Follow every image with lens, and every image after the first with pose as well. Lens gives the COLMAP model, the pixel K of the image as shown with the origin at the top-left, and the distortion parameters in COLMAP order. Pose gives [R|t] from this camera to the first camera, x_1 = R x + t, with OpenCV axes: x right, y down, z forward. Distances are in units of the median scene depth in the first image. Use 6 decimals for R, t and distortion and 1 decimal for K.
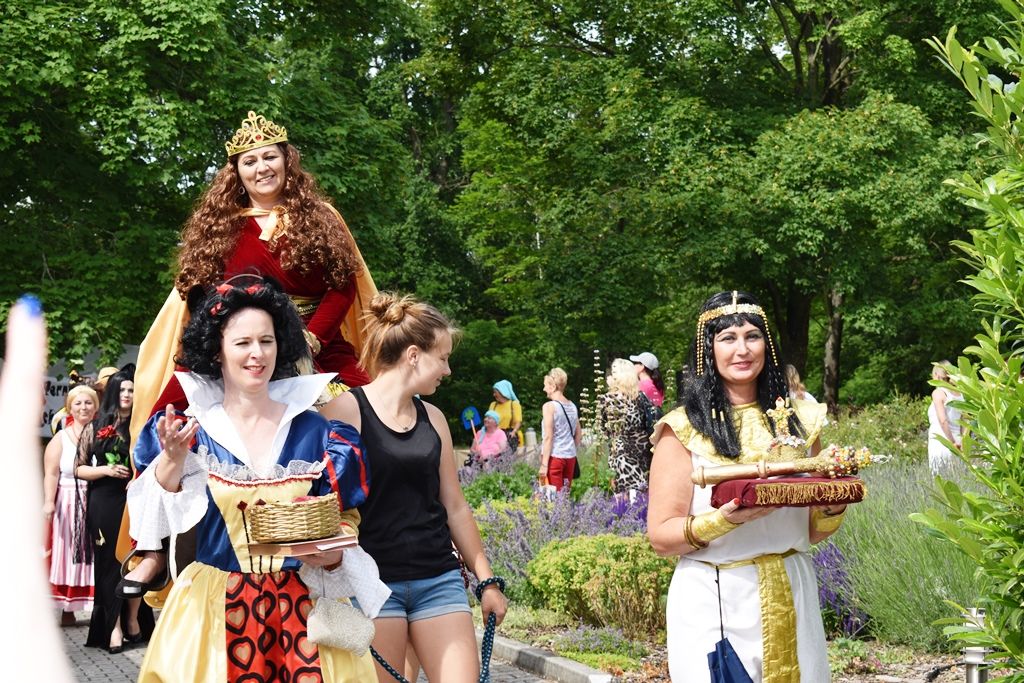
lens RADIAL K [[2324.2, 0, 522.4], [0, 2324.2, 360.8], [0, 0, 1]] dist [0.062008, 0.023901]
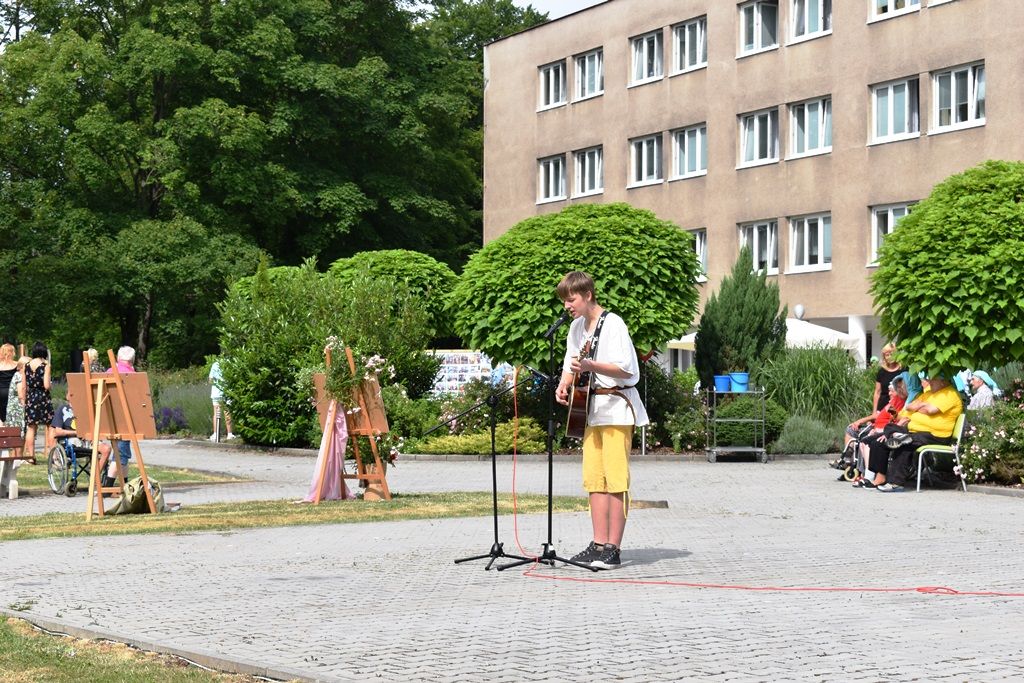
lens RADIAL K [[2068.0, 0, 511.1], [0, 2068.0, 358.3], [0, 0, 1]] dist [0.017273, 0.228535]
pose [[0.946935, 0.028392, 0.320168, -0.145069], [-0.031349, 0.999500, 0.004083, -0.007757], [-0.319892, -0.013903, 0.947352, -0.778161]]
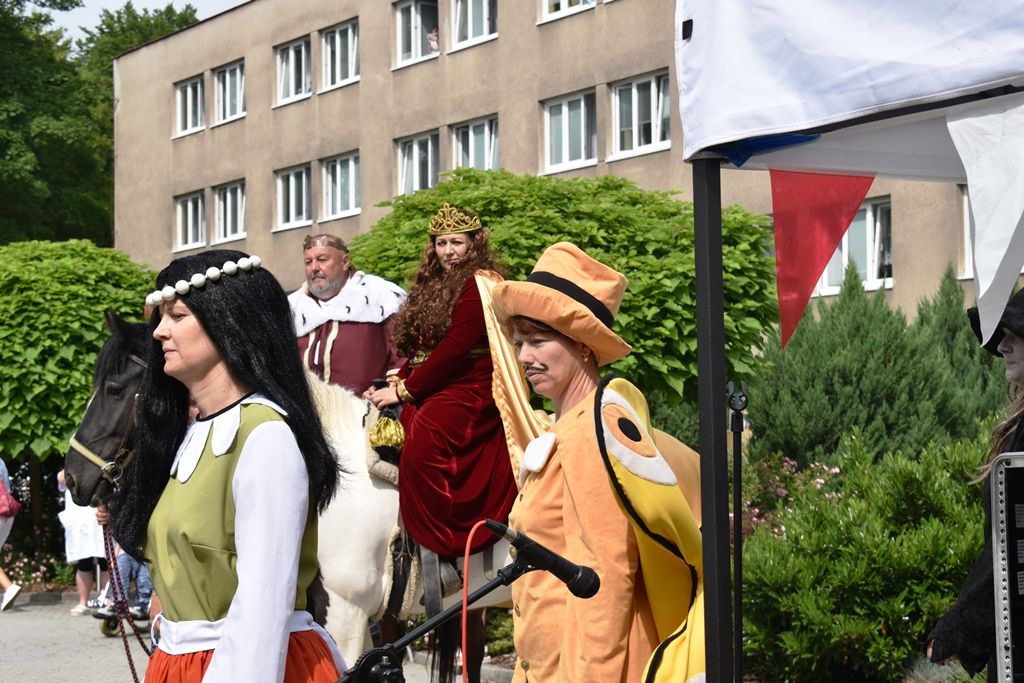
lens RADIAL K [[2324.2, 0, 522.4], [0, 2324.2, 360.8], [0, 0, 1]] dist [0.062008, 0.023901]
pose [[0.910648, 0.029795, 0.412107, 0.009806], [-0.019621, 0.999390, -0.028898, -0.016606], [-0.412716, 0.018230, 0.910677, -0.666645]]
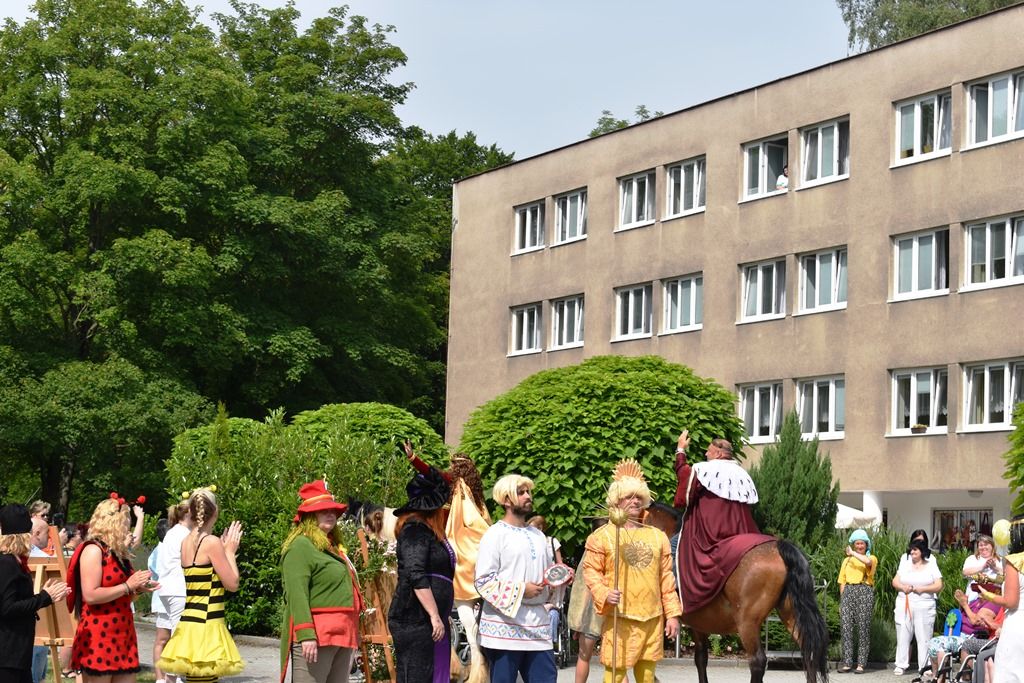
lens RADIAL K [[2152.7, 0, 511.6], [0, 2152.7, 359.8], [0, 0, 1]] dist [0.033174, 0.213667]
pose [[0.935007, 0.080346, 0.345407, -0.136683], [-0.059375, 0.995716, -0.070889, -0.012261], [-0.349623, 0.045773, 0.935772, -0.666172]]
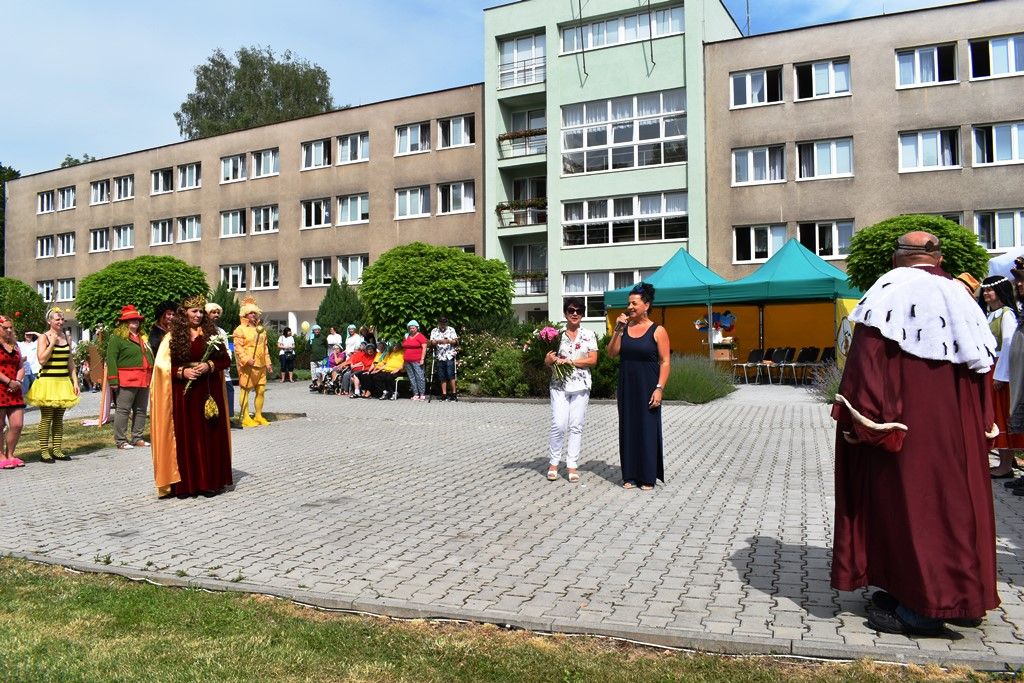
lens RADIAL K [[800.6, 0, 512.0], [0, 800.6, 341.5], [0, 0, 1]] dist [-0.089635, 0.005377]
pose [[0.580456, 0.018036, 0.814092, -0.190828], [-0.027379, 0.999622, -0.002625, -0.005832], [-0.813831, -0.020765, 0.580731, -0.576989]]
